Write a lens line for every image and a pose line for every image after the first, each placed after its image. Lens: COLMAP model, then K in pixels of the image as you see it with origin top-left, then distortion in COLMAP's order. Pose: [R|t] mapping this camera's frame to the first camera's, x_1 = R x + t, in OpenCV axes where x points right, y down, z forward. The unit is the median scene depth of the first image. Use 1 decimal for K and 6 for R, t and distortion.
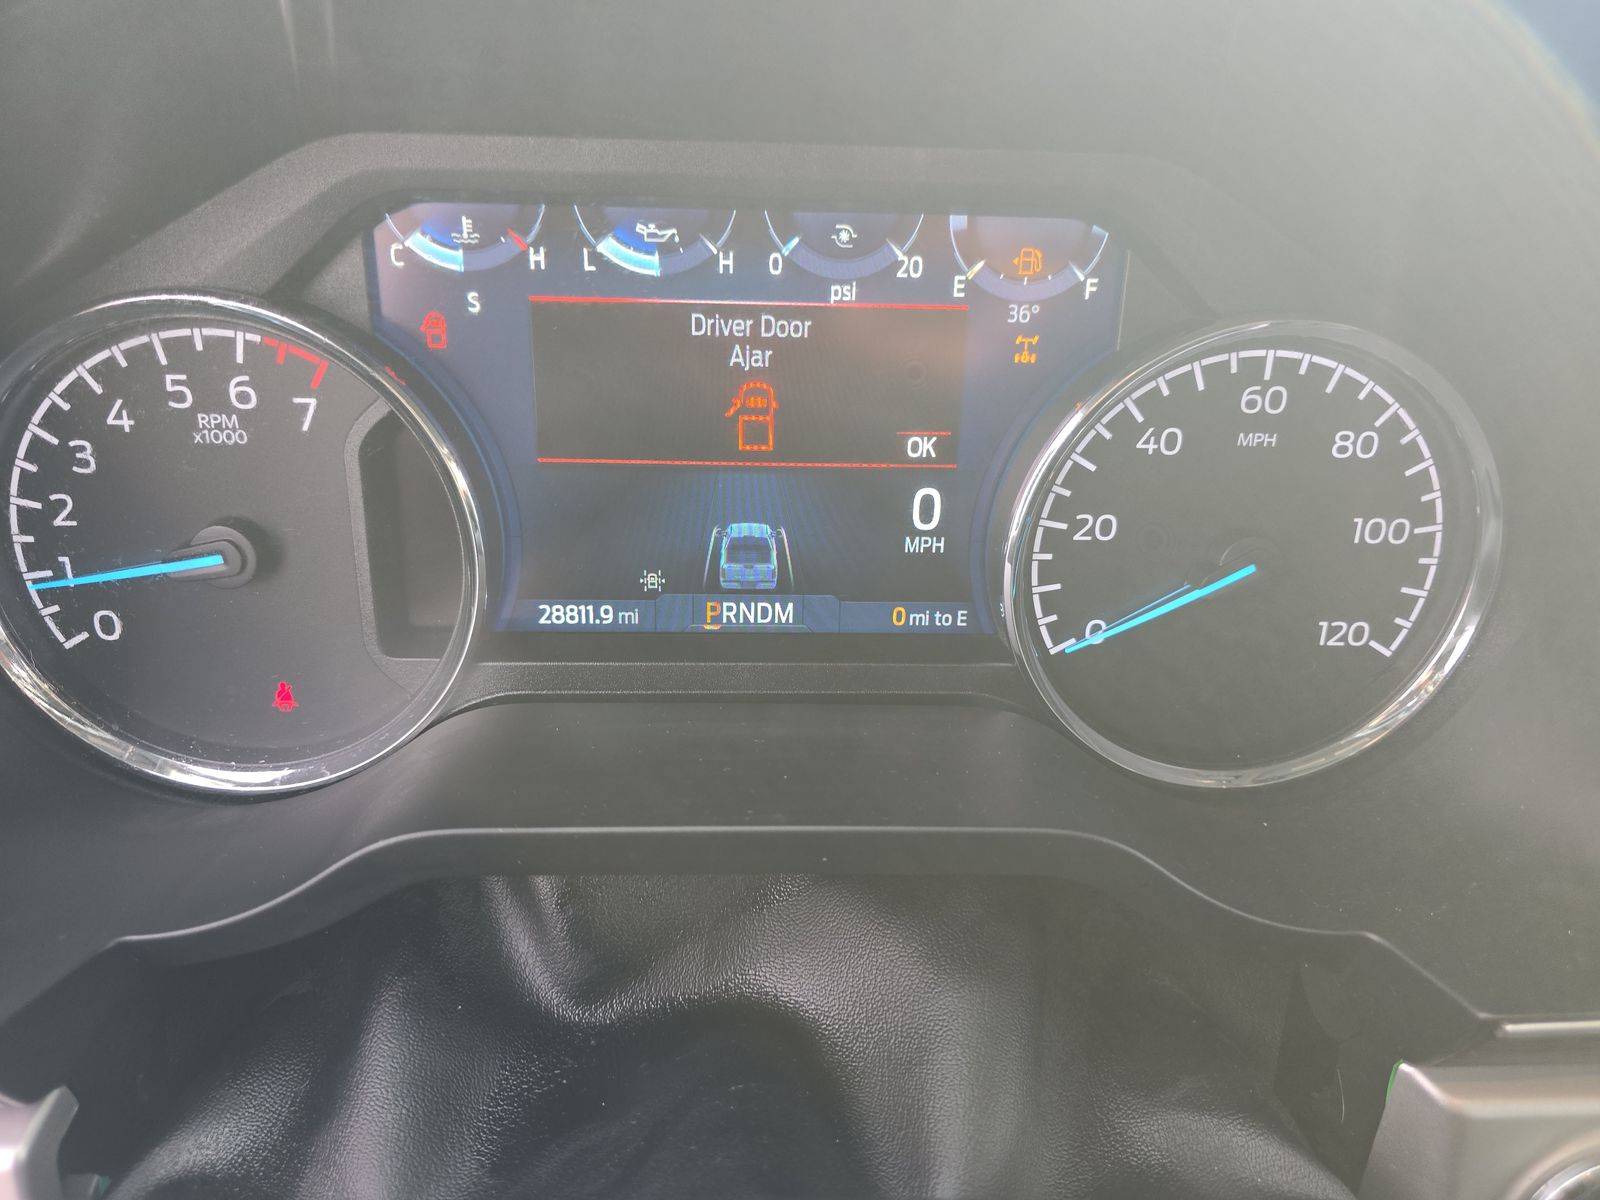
lens RADIAL K [[1069.2, 0, 802.9], [0, 1069.2, 605.3], [0, 0, 1]] dist [0.053299, -0.047228]
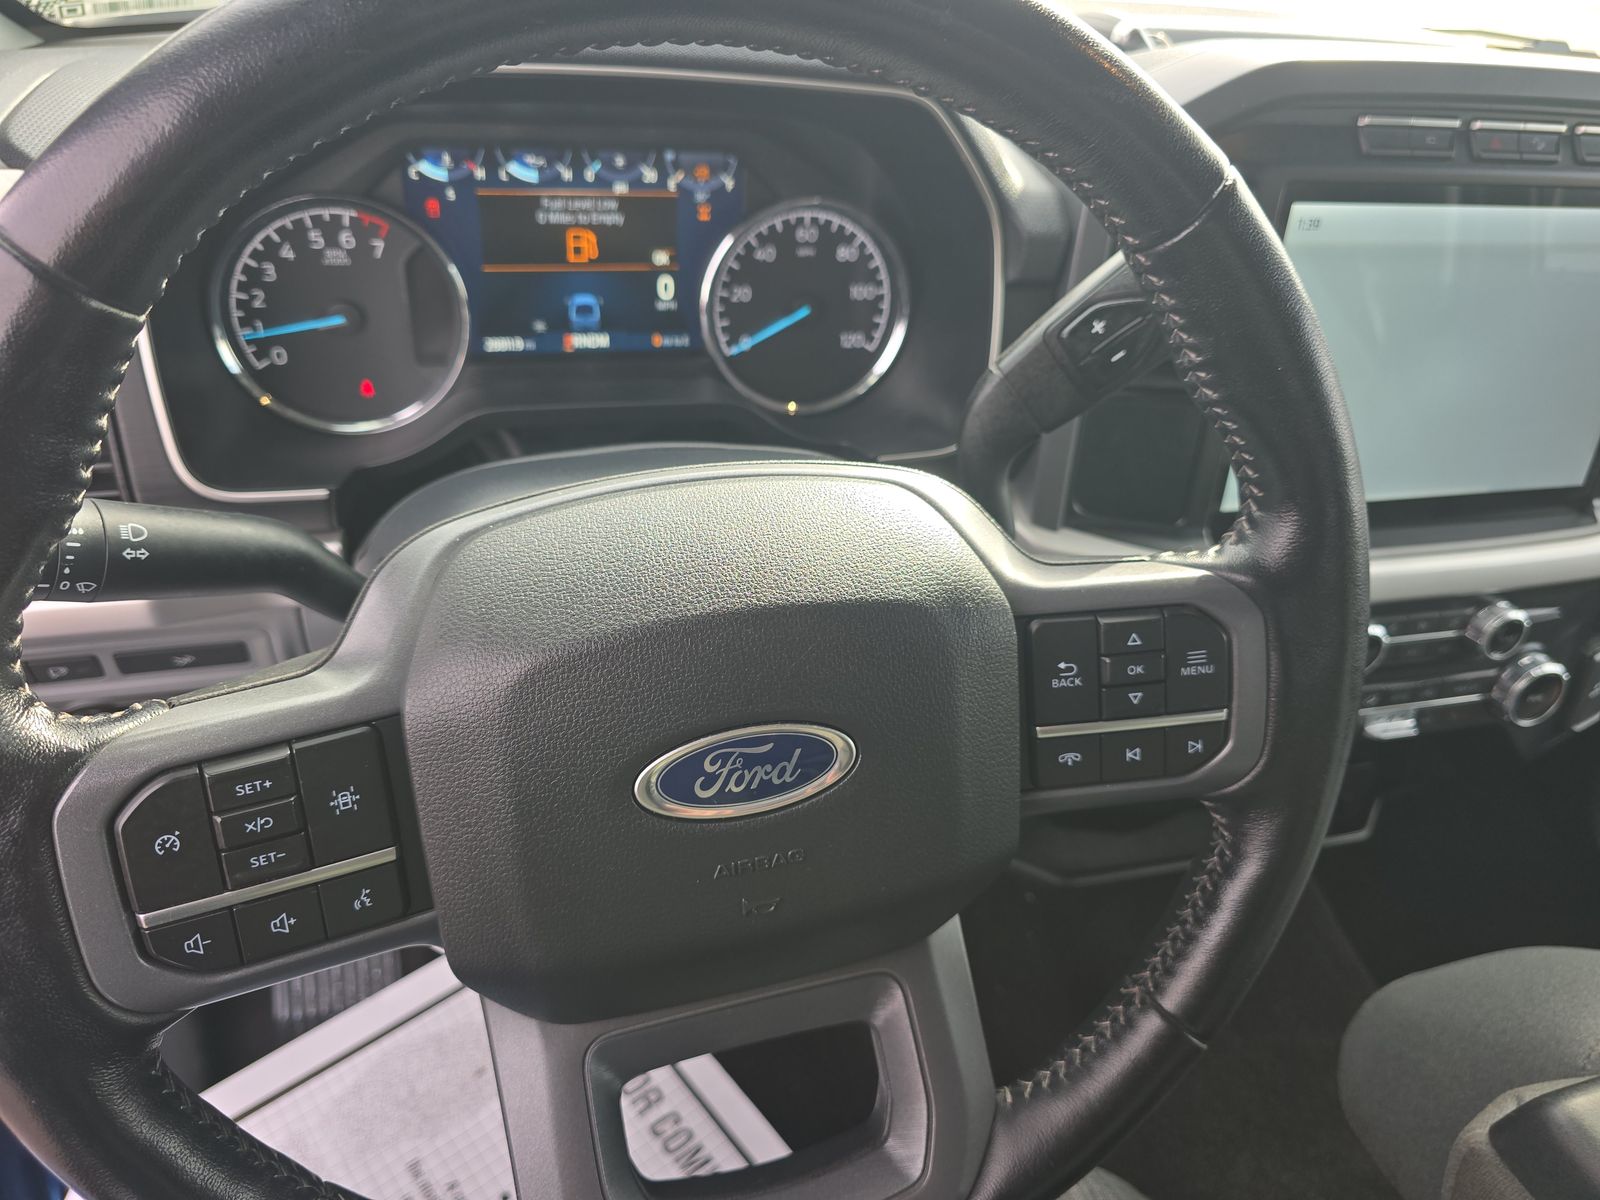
lens RADIAL K [[1069.2, 0, 794.0], [0, 1069.2, 599.3], [0, 0, 1]] dist [0.053299, -0.047228]
pose [[0.973983, -0.090889, 0.207595, -0.155100], [0.053767, 0.982574, 0.177927, 0.171995], [-0.220149, -0.162136, 0.961897, -1.379082]]
